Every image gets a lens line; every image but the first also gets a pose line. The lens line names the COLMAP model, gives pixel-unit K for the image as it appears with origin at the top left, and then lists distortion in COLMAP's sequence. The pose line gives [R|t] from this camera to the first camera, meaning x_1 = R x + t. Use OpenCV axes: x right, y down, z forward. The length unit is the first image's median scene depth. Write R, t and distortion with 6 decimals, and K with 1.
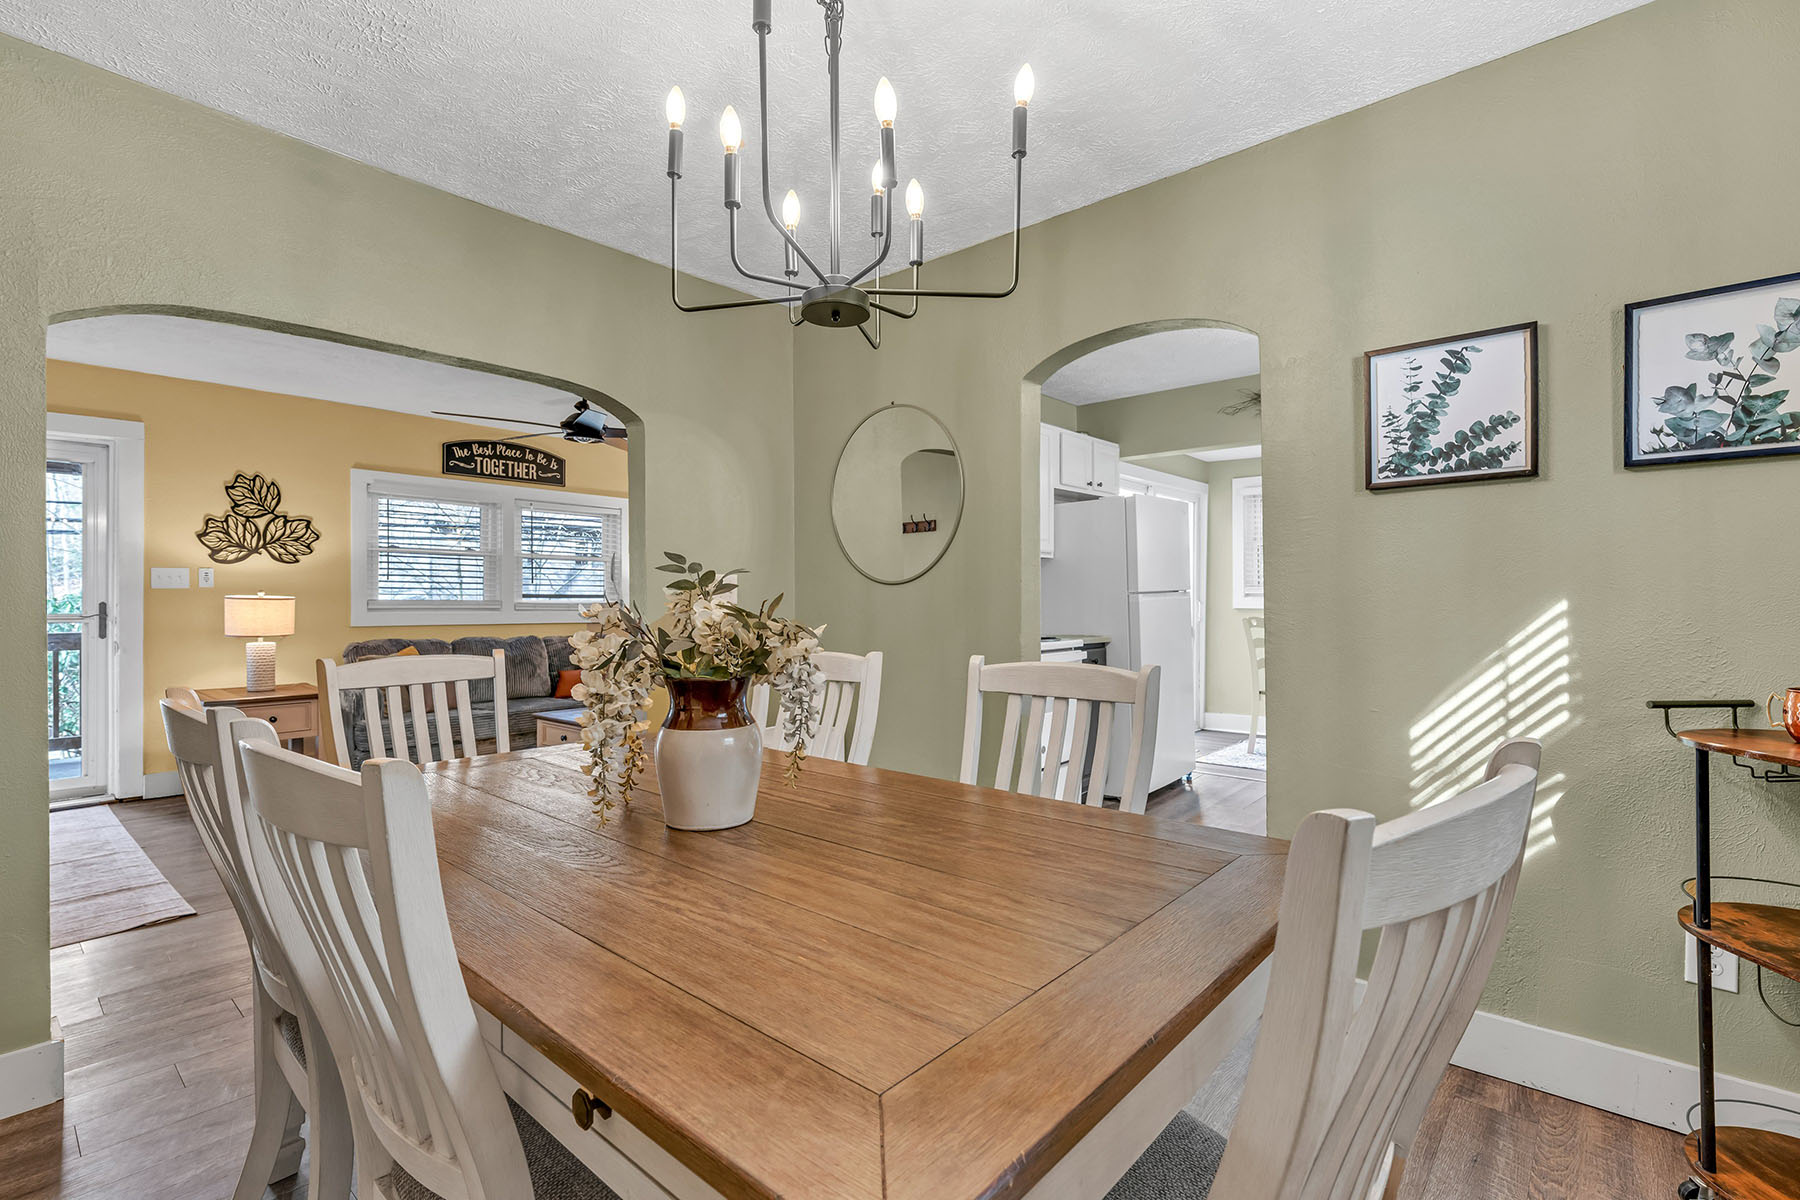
lens RADIAL K [[820.6, 0, 902.4], [0, 820.6, 605.1], [0, 0, 1]] dist [0.002366, 0.000250]
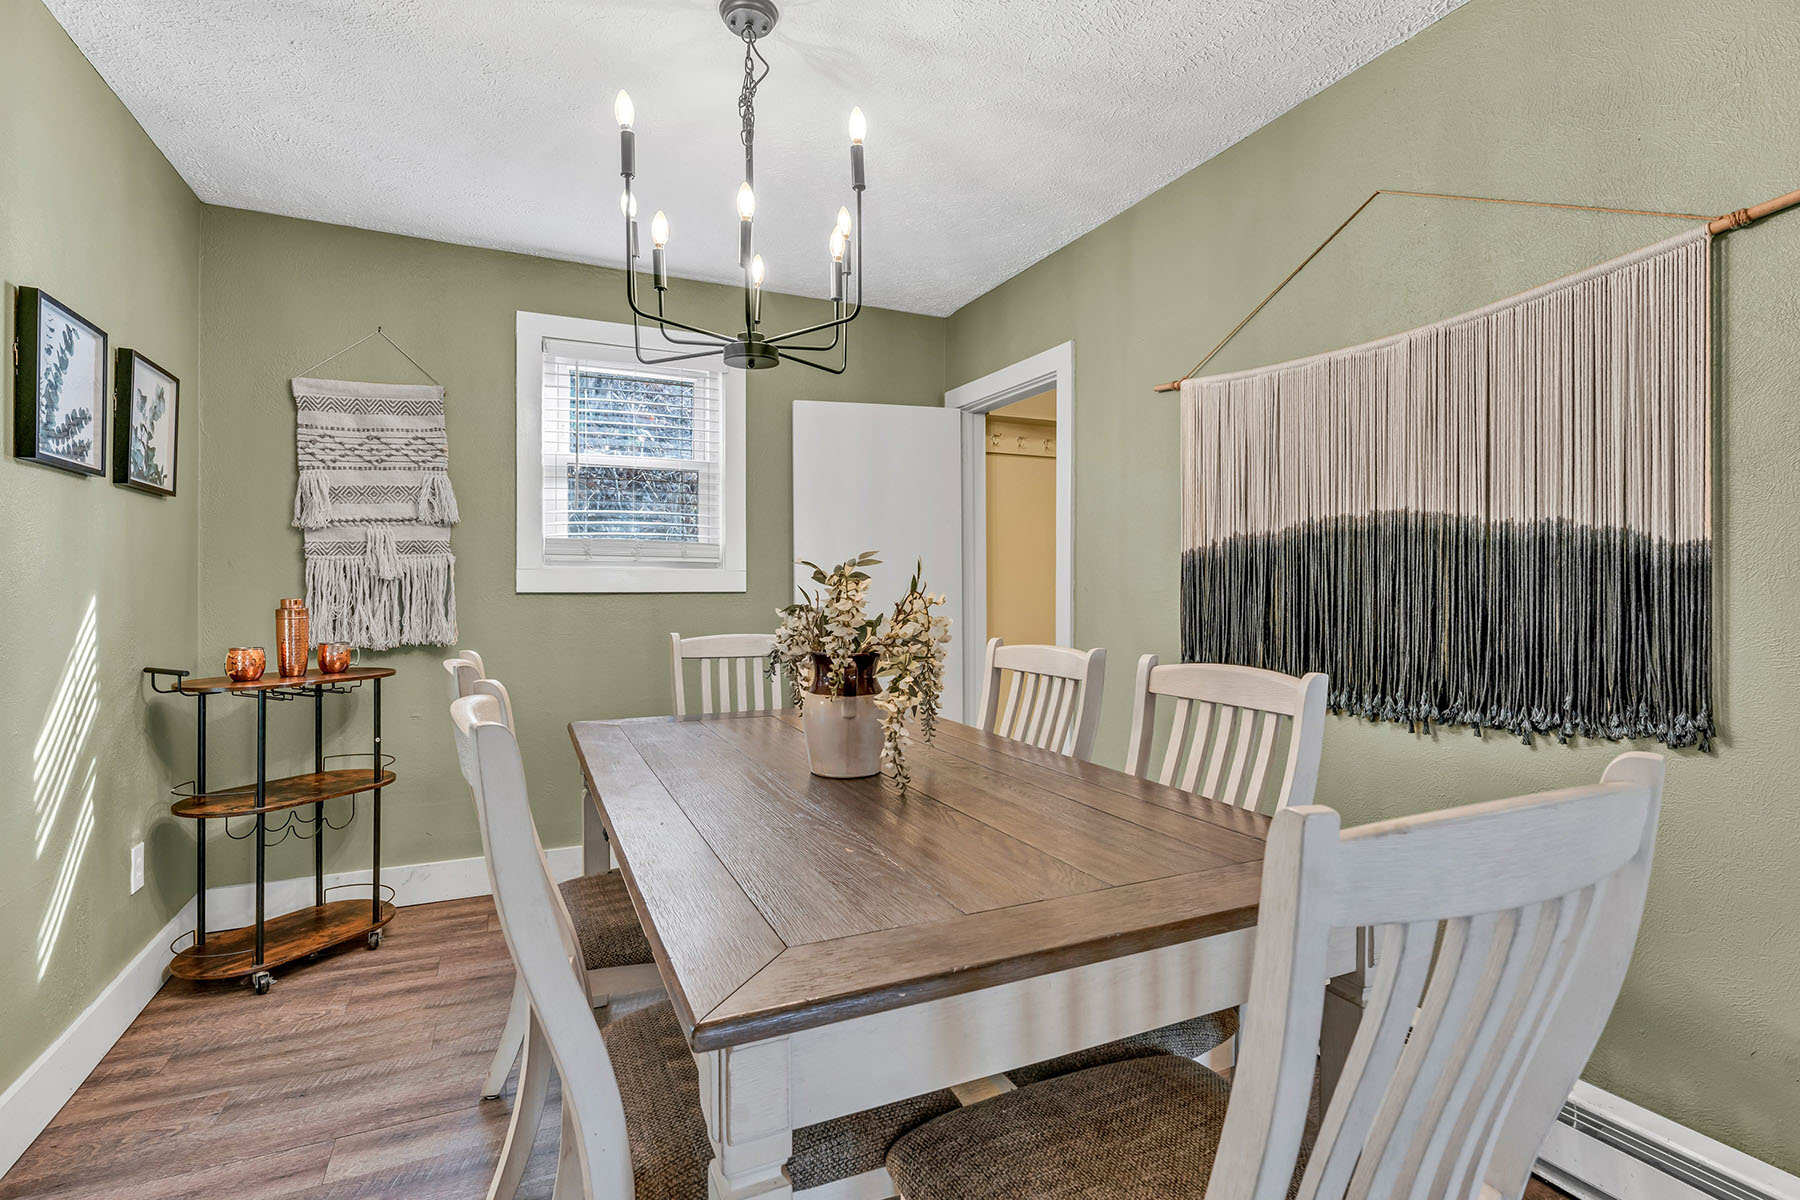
lens RADIAL K [[828.6, 0, 899.3], [0, 828.6, 580.5], [0, 0, 1]] dist [-0.000111, 0.000251]
pose [[-0.921264, 0.011715, 0.388760, -0.222839], [0.010584, 0.999931, -0.005051, -0.004364], [-0.388793, -0.000538, -0.921325, 0.588704]]
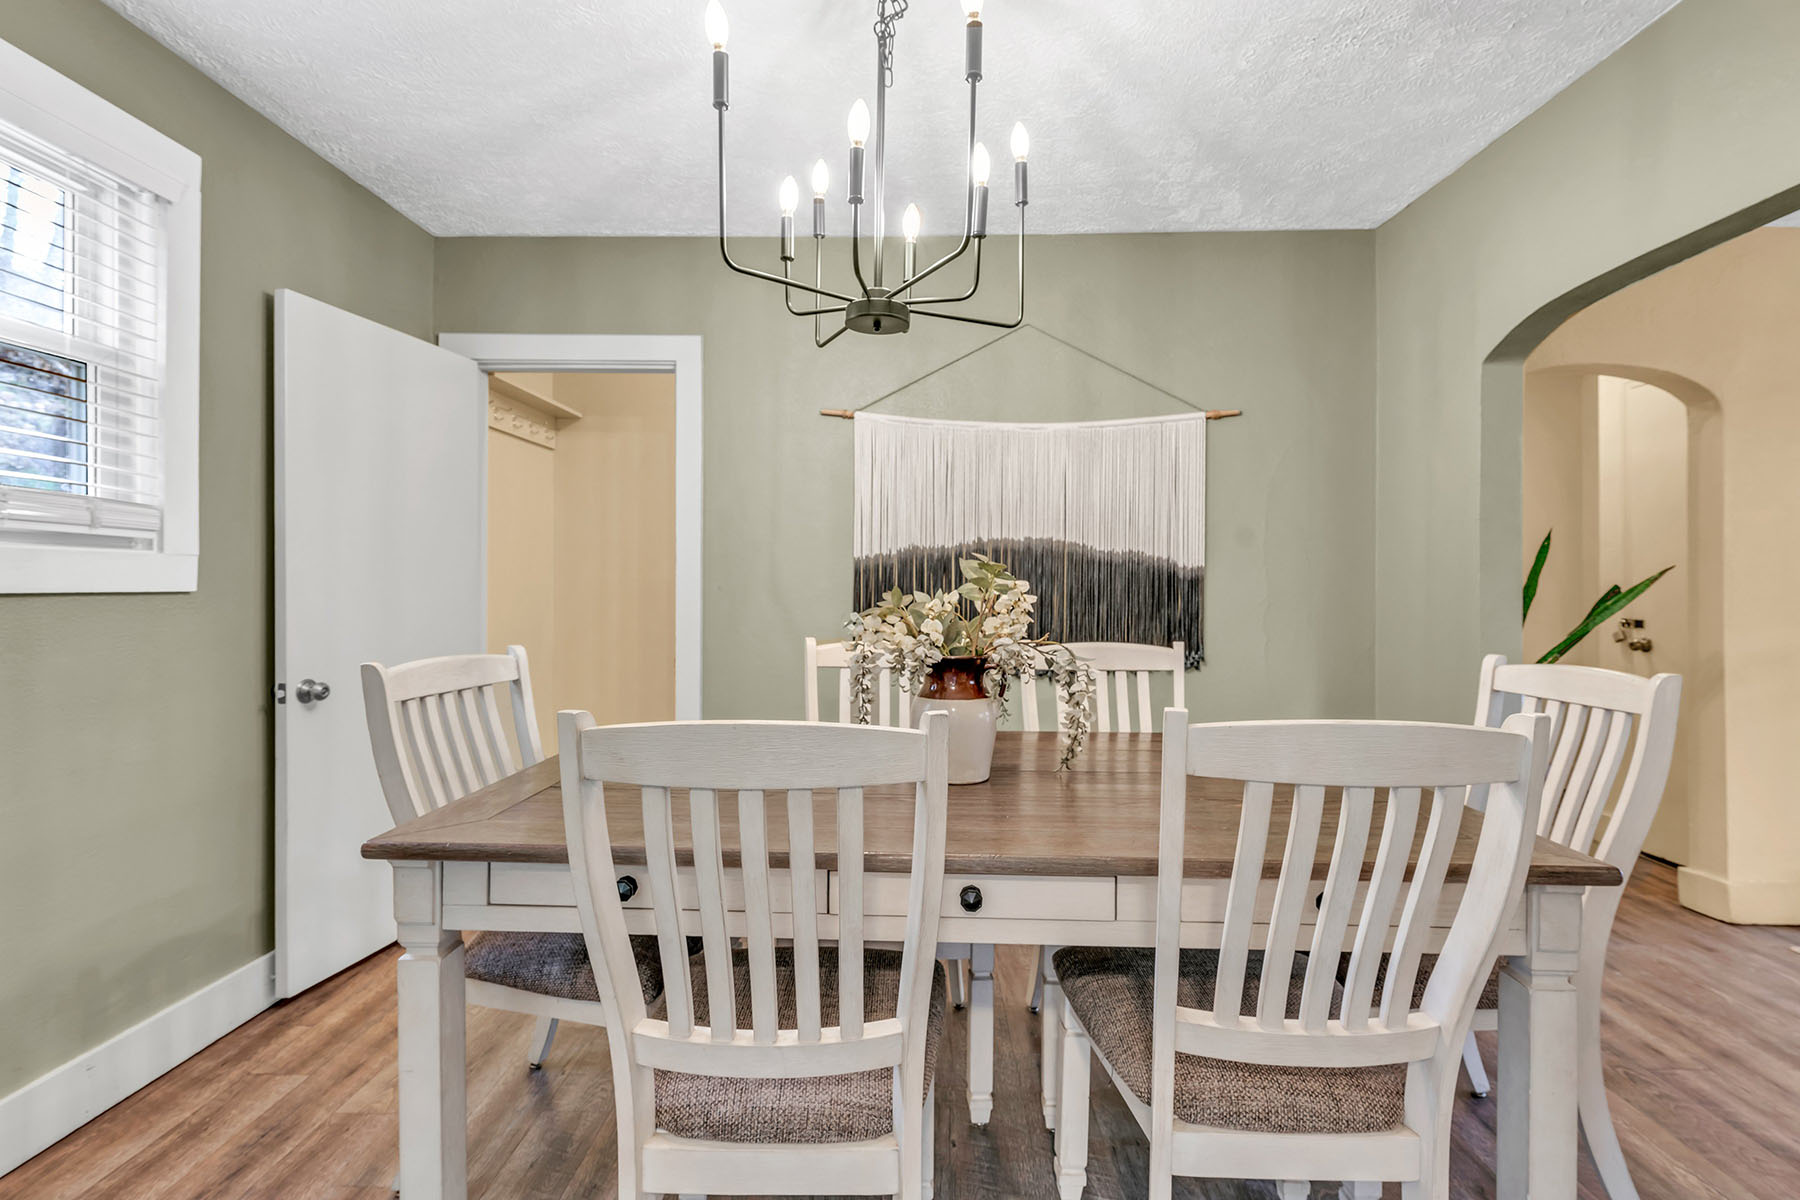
lens RADIAL K [[837.9, 0, 898.4], [0, 837.9, 587.3], [0, 0, 1]] dist [0.000594, 0.000291]
pose [[-0.768506, -0.000714, -0.639843, 0.174978], [-0.002160, 0.999997, 0.001479, -0.002731], [0.639839, 0.002519, -0.768505, 0.533673]]
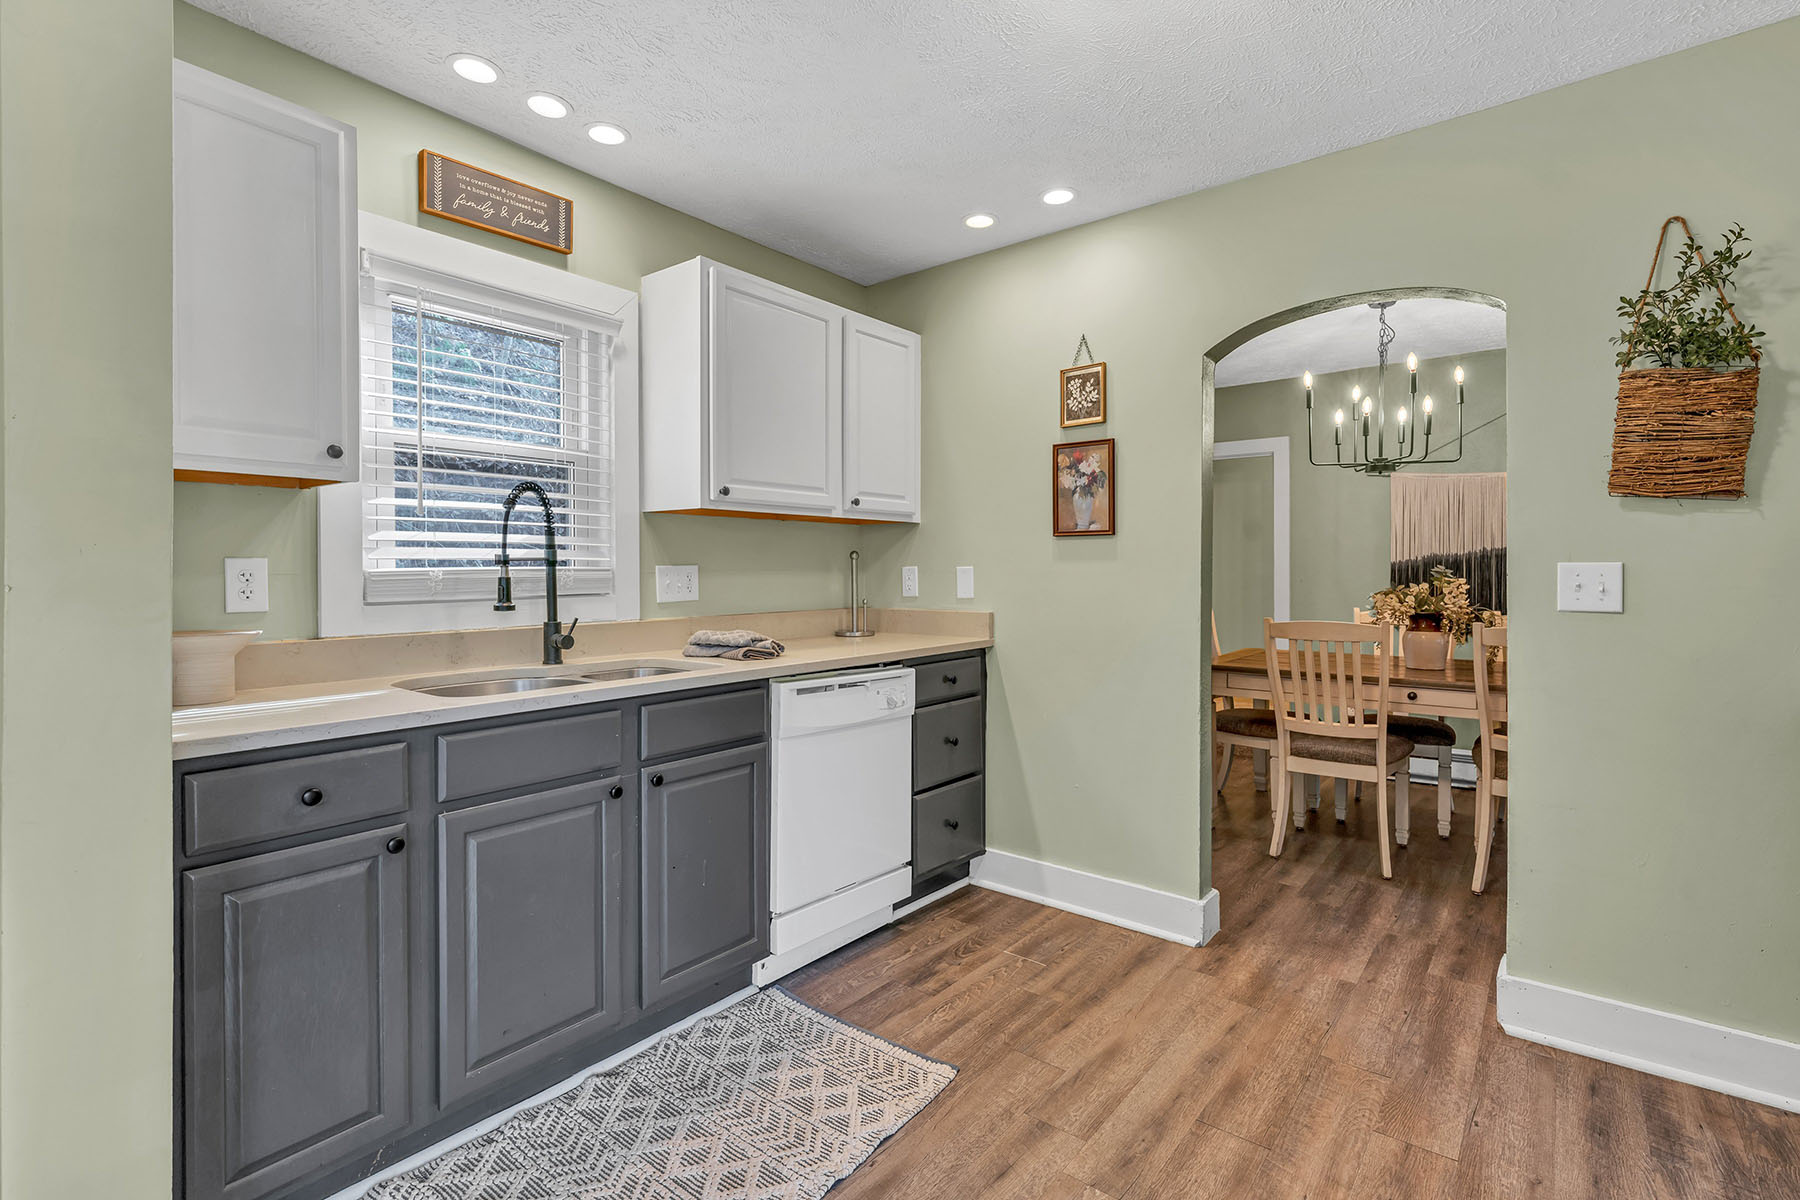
lens RADIAL K [[825.8, 0, 867.8], [0, 825.8, 565.9], [0, 0, 1]] dist [0.002286, -0.000099]
pose [[-0.999806, 0.006452, -0.018612, 0.449779], [0.006611, 0.999942, -0.008493, -0.013253], [0.018556, -0.008614, -0.999791, 1.013155]]
